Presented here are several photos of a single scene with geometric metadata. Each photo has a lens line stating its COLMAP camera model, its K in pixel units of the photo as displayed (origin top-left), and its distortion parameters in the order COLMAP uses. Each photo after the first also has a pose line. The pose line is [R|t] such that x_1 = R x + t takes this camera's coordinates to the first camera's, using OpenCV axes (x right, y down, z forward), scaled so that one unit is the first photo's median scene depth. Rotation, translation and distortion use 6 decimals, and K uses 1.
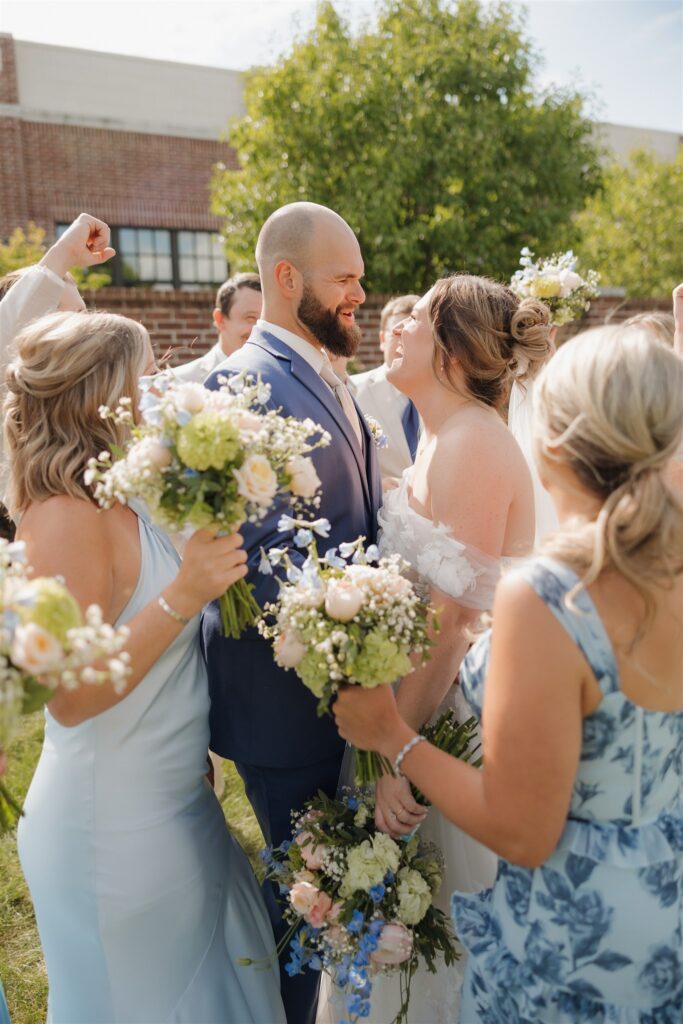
lens RADIAL K [[802.7, 0, 341.5], [0, 802.7, 512.0], [0, 0, 1]] dist [-0.008905, -0.005855]
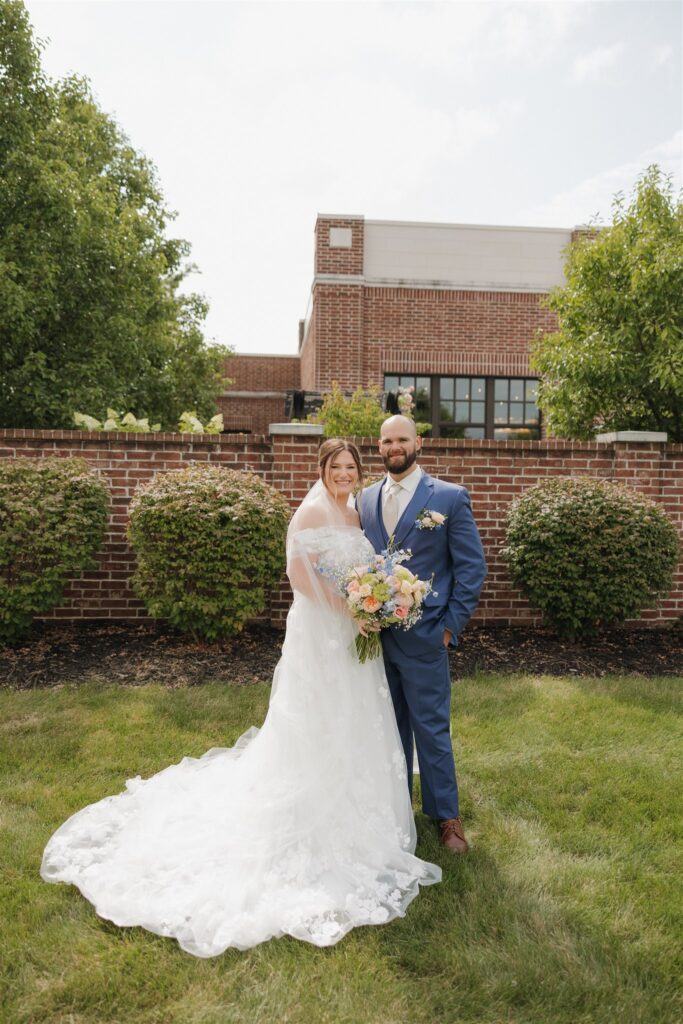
lens RADIAL K [[856.2, 0, 356.5], [0, 856.2, 504.6], [0, 0, 1]] dist [0.009532, -0.010299]
pose [[0.941422, 0.037957, -0.335087, 0.012312], [-0.097773, 0.981688, -0.163492, 0.017436], [0.322745, 0.186678, 0.927894, -0.100478]]
